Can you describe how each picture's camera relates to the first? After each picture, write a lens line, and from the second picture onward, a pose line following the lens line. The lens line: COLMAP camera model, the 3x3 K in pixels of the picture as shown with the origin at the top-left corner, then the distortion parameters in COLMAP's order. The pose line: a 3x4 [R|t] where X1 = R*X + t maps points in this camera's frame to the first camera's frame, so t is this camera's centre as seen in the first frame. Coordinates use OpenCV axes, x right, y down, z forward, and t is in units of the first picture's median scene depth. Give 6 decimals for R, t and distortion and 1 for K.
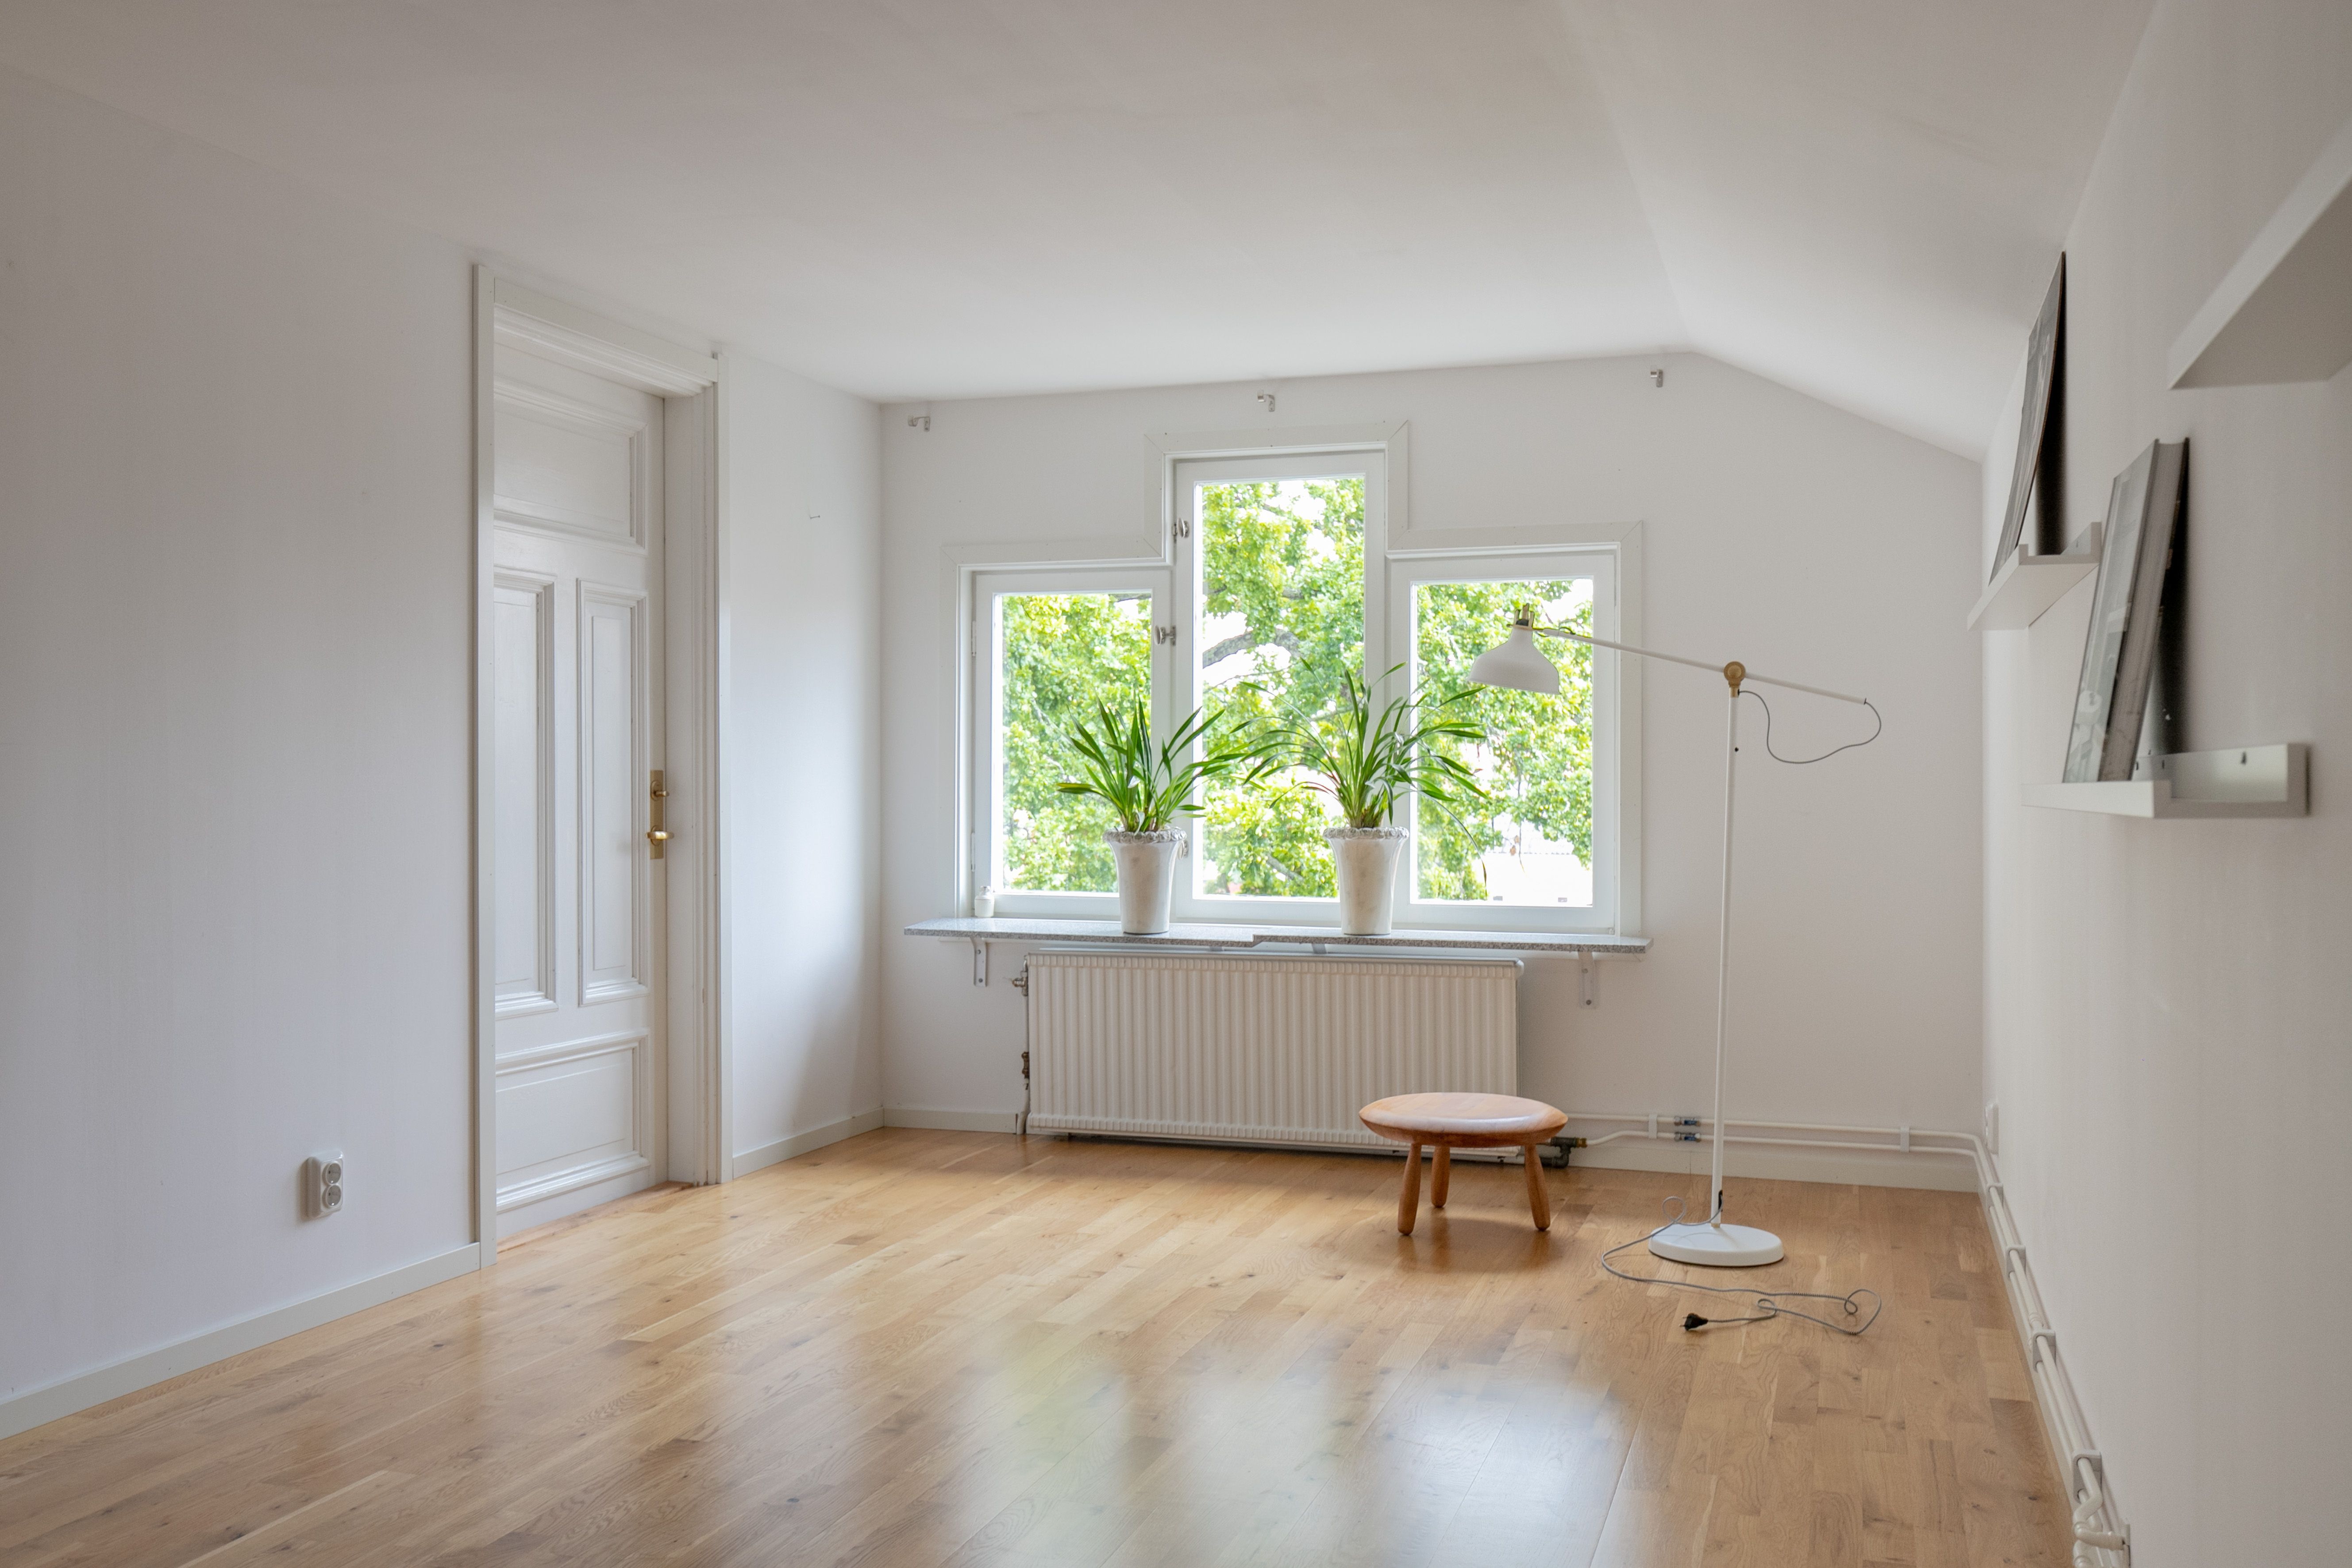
lens RADIAL K [[2054.2, 0, 1176.0], [0, 2054.2, 784.0], [0, 0, 1]] dist [0.001142, 0.002597]
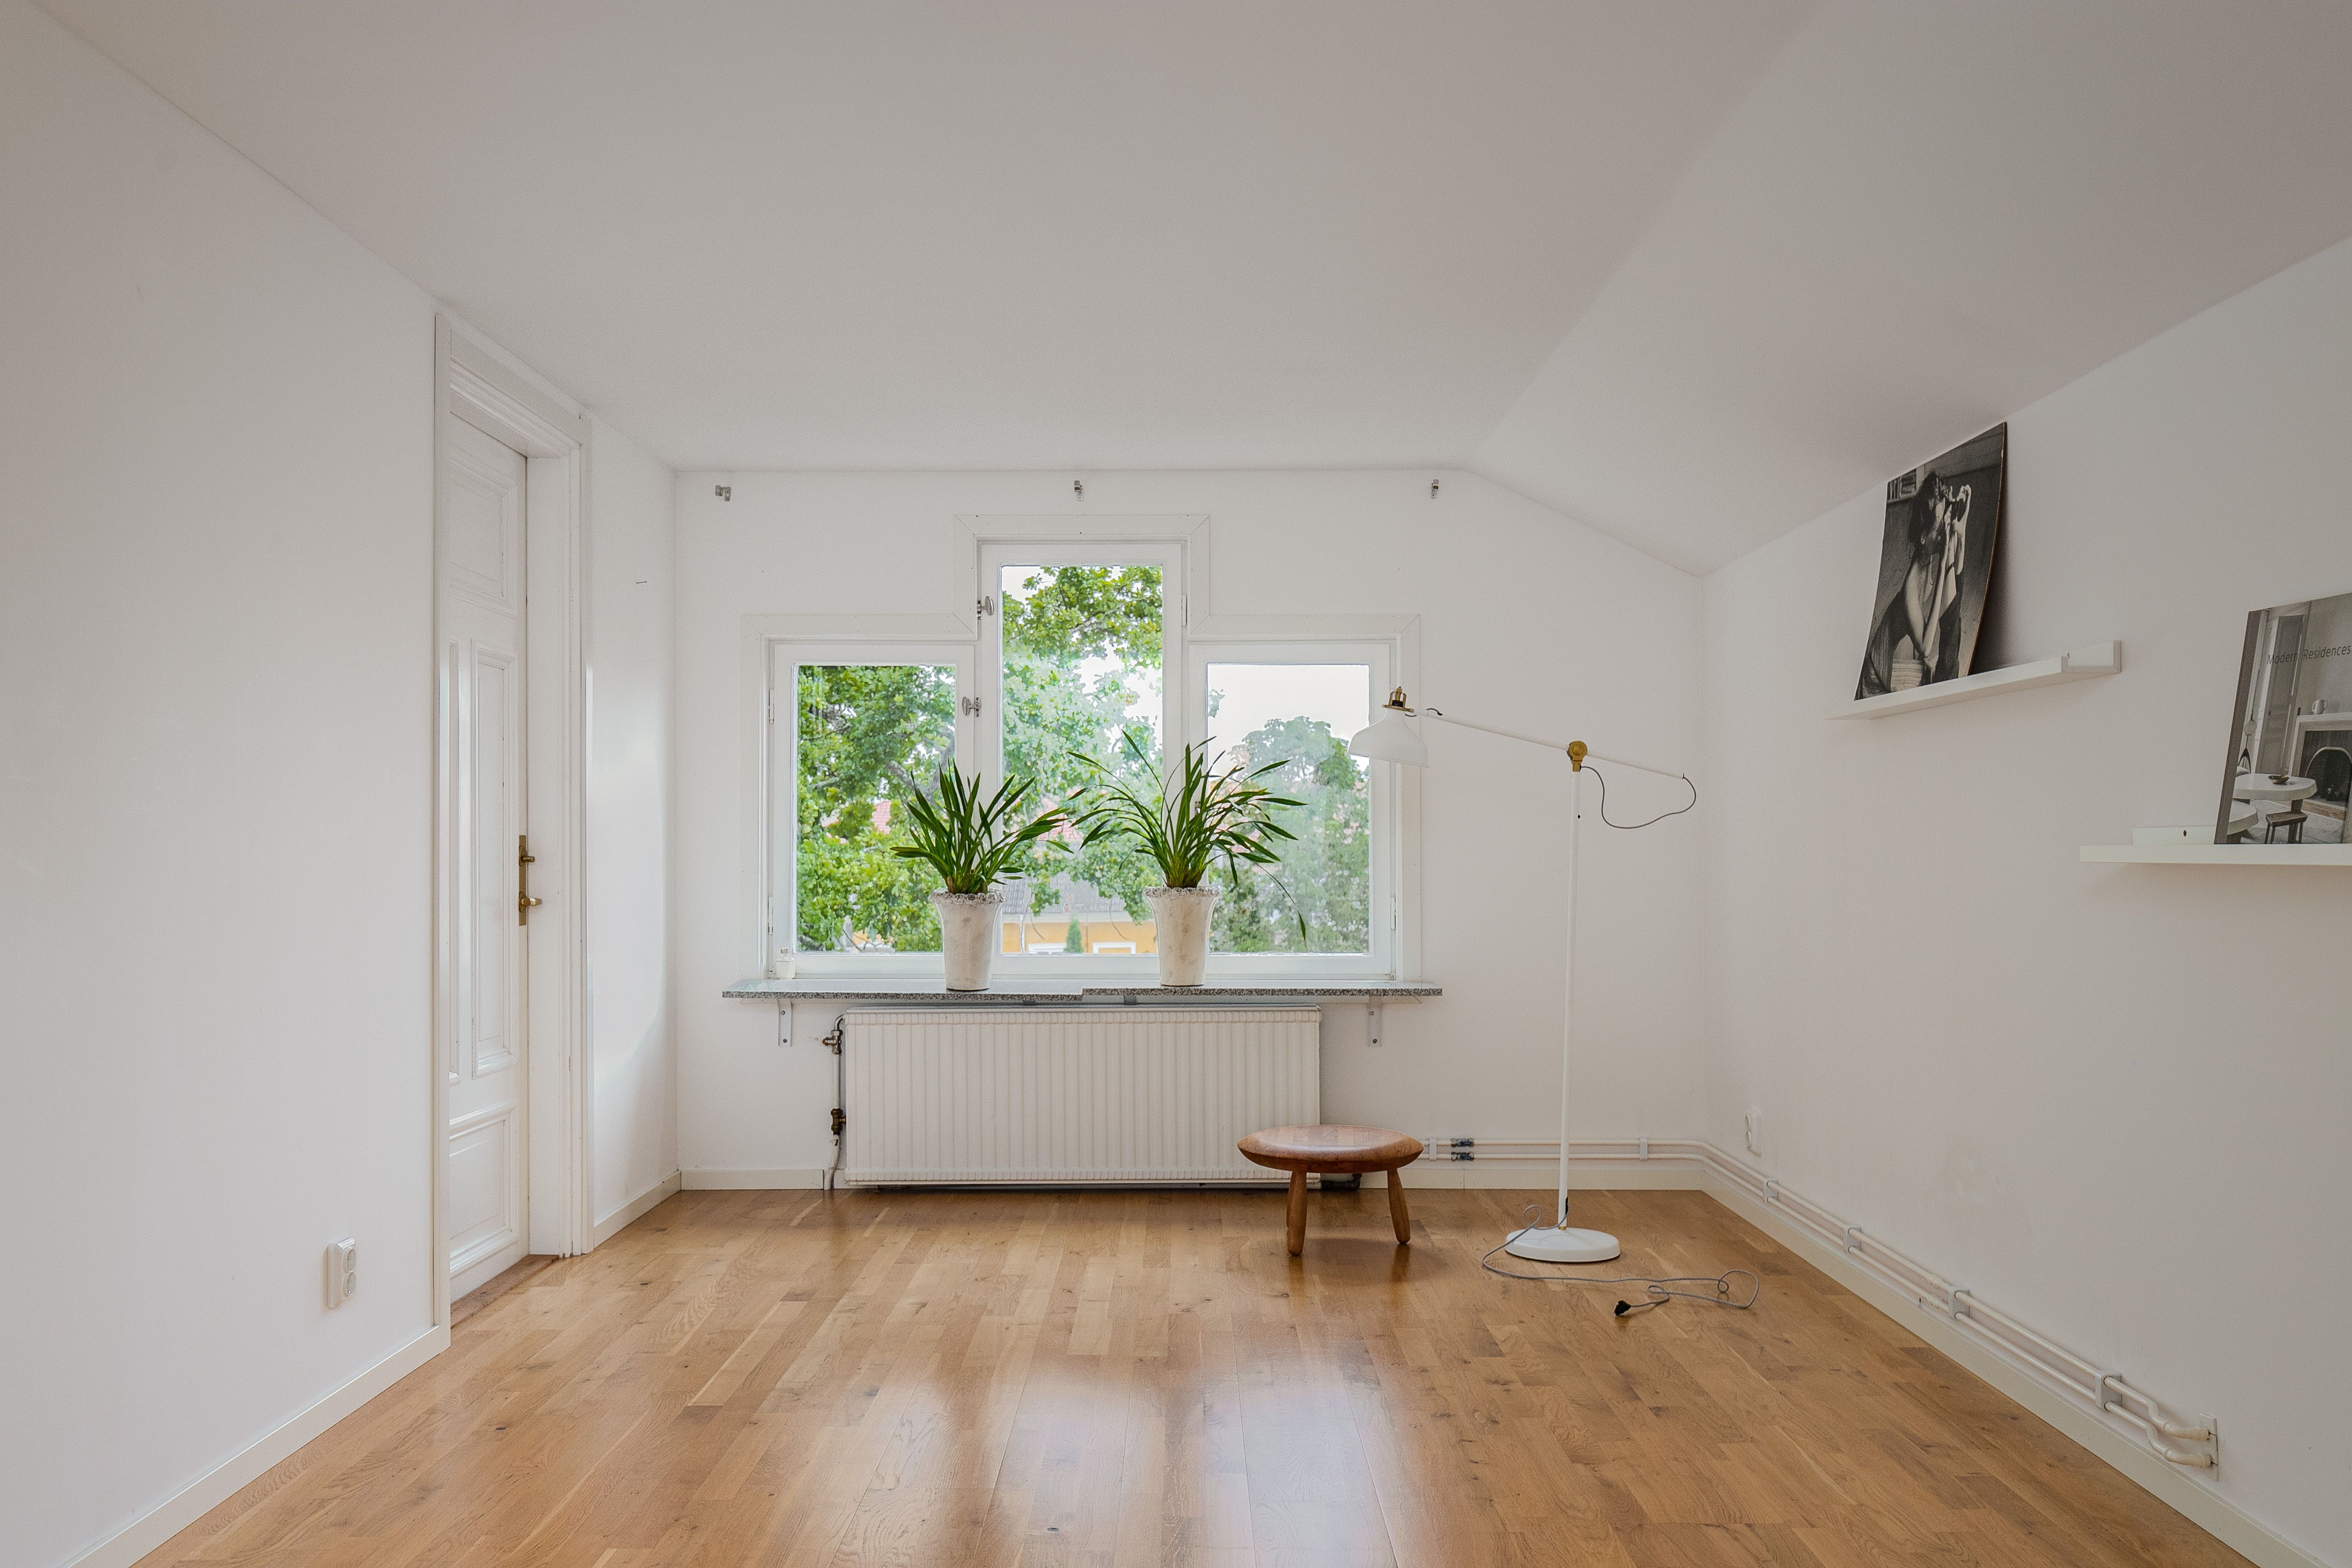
lens RADIAL K [[1975.3, 0, 1174.3], [0, 1975.3, 823.5], [0, 0, 1]] dist [-0.000343, -0.001265]
pose [[0.950632, 0.000717, 0.310319, -0.249939], [0.002611, 0.999943, -0.010307, -0.001669], [-0.310309, 0.010609, 0.950577, 0.007547]]
